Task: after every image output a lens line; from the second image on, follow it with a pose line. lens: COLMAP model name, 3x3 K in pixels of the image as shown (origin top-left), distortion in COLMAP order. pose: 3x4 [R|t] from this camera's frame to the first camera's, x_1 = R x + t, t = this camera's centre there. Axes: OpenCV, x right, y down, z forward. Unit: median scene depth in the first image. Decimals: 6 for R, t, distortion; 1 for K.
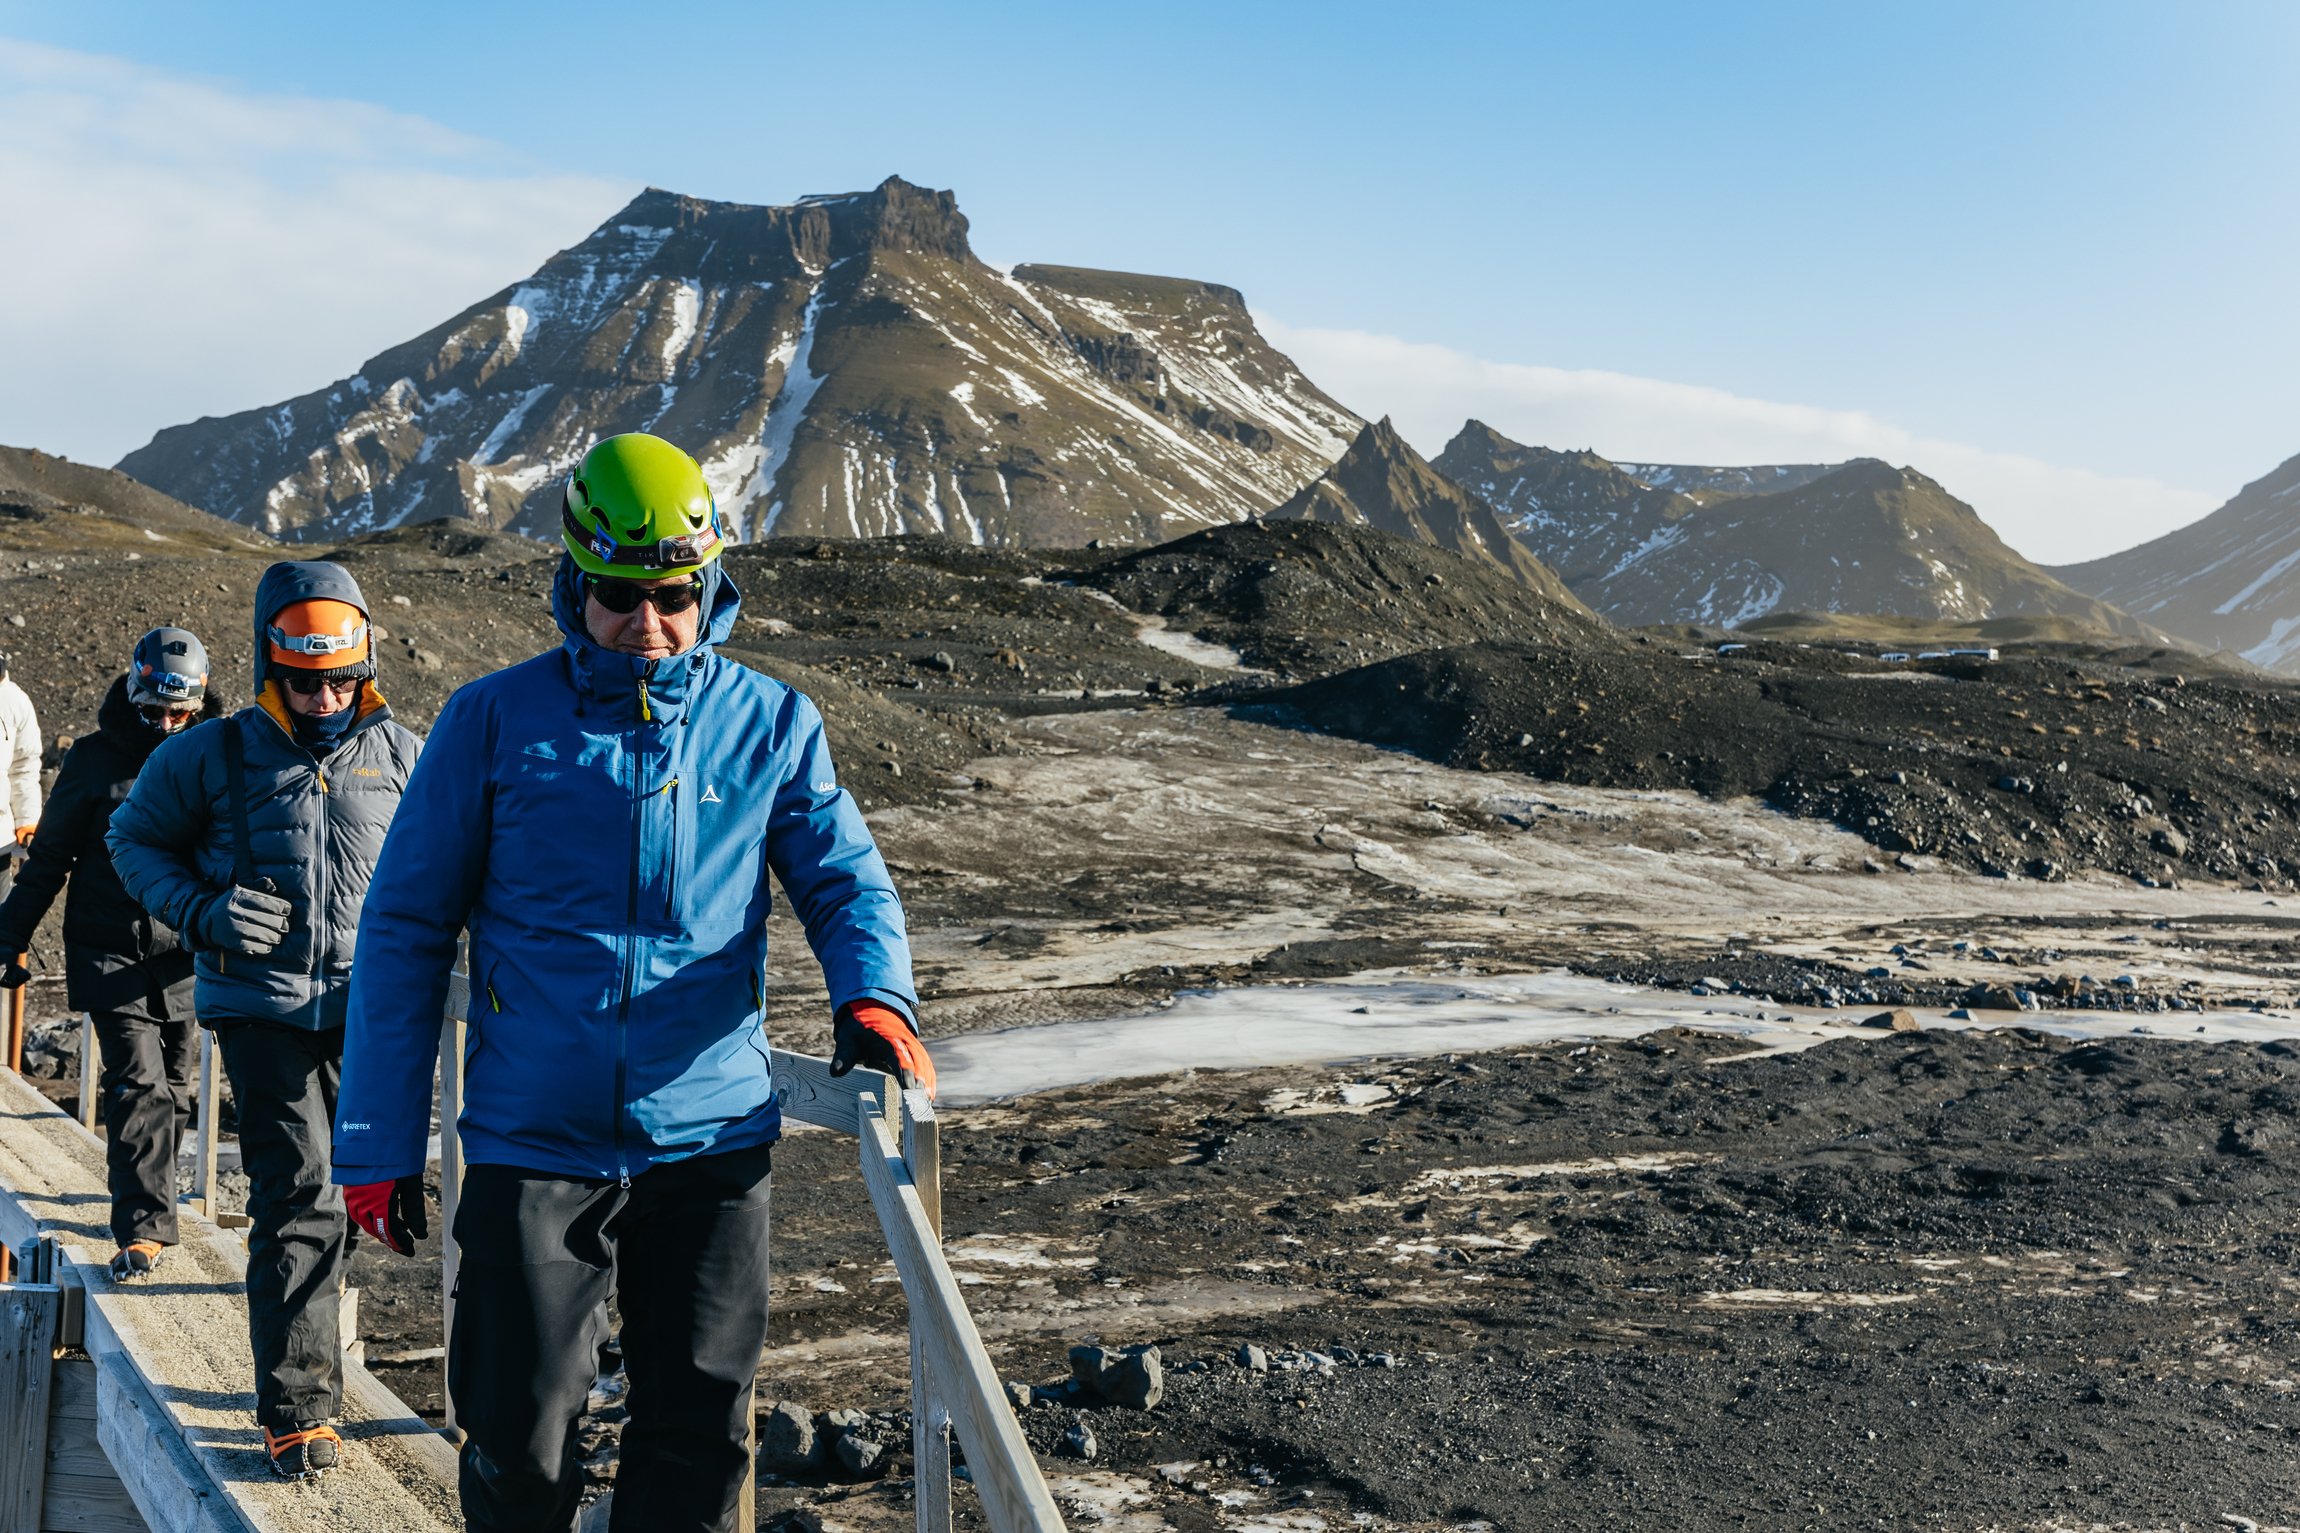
lens RADIAL K [[2967.5, 0, 1150.0], [0, 2967.5, 766.5], [0, 0, 1]] dist [-0.006389, -0.013401]
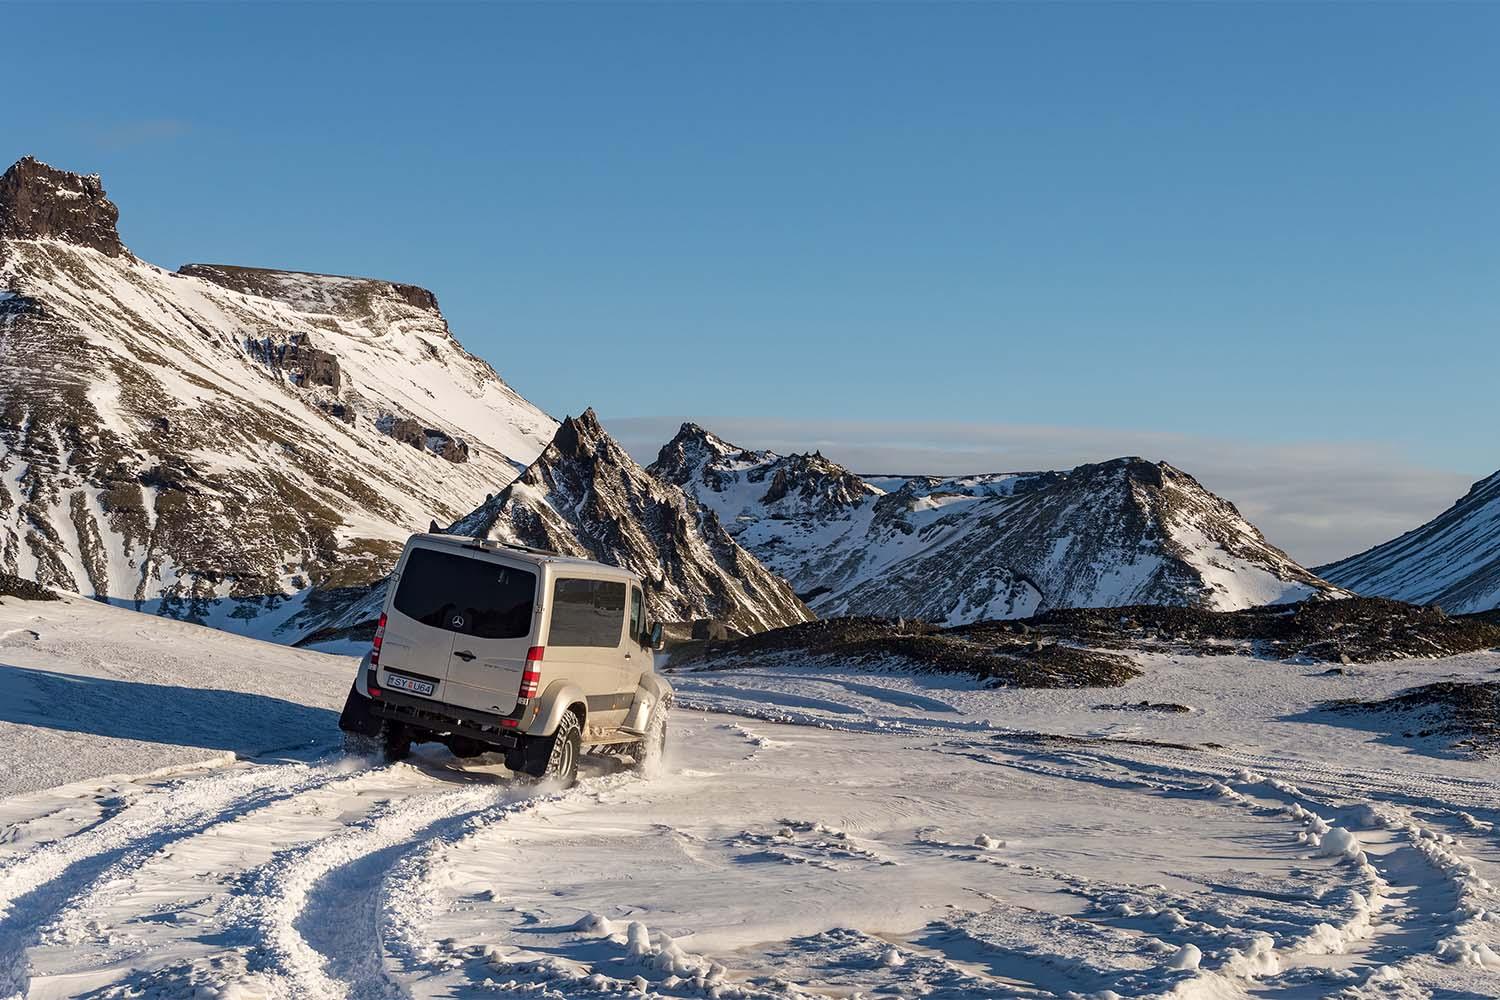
lens RADIAL K [[2617.5, 0, 750.0], [0, 2617.5, 500.0], [0, 0, 1]] dist [-0.034275, -0.097276]
pose [[0.991207, -0.021324, 0.130594, 0.023260], [0.034848, 0.994157, -0.102162, -0.011085], [-0.127653, 0.105815, 0.986158, 0.220516]]
